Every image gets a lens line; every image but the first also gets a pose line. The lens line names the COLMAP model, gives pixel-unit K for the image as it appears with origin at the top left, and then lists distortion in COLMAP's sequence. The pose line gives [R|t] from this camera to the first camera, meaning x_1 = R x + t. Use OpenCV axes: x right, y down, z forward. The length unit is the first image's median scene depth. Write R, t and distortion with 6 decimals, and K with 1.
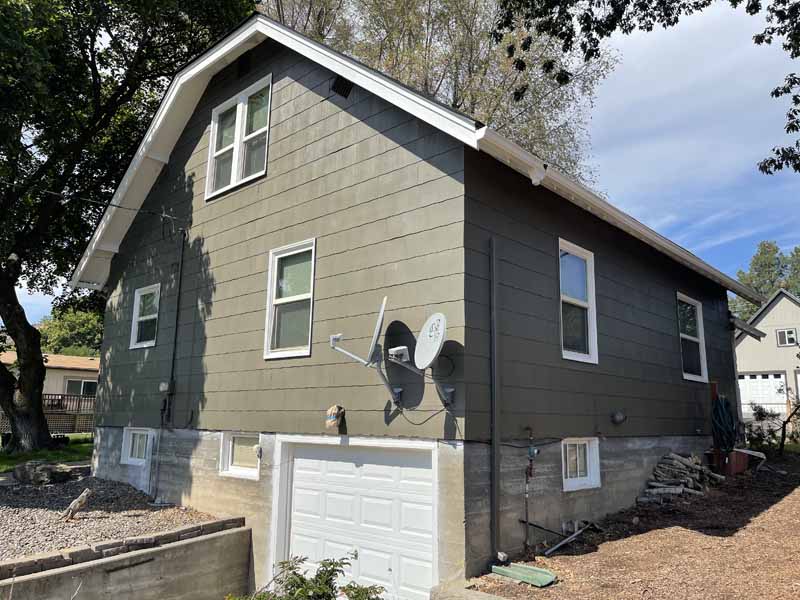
lens RADIAL K [[606.3, 0, 400.0], [0, 606.3, 300.0], [0, 0, 1]] dist [0.076258, -0.097720]
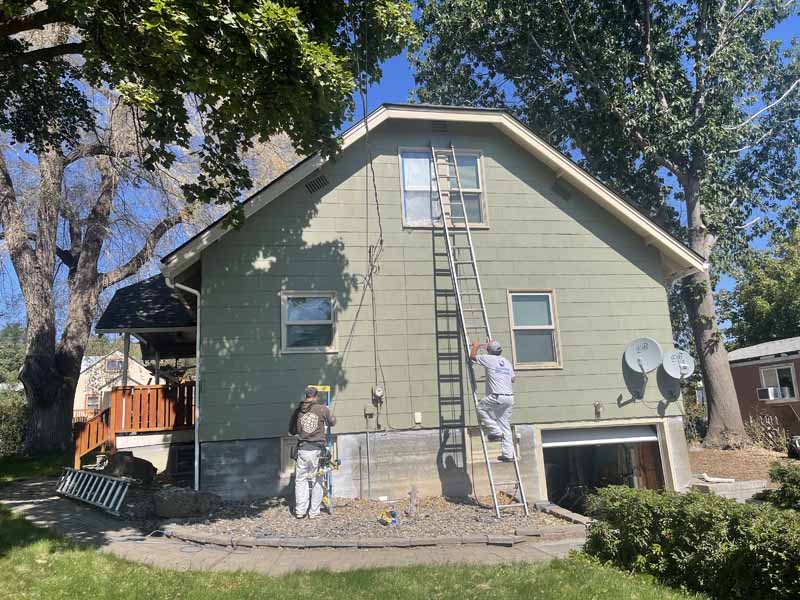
lens RADIAL K [[606.3, 0, 400.0], [0, 606.3, 300.0], [0, 0, 1]] dist [0.076258, -0.097720]
pose [[0.587066, 0.100161, 0.803319, -1.522783], [-0.097367, 0.993849, -0.052761, 0.039327], [-0.803663, -0.047243, 0.593207, 0.426123]]
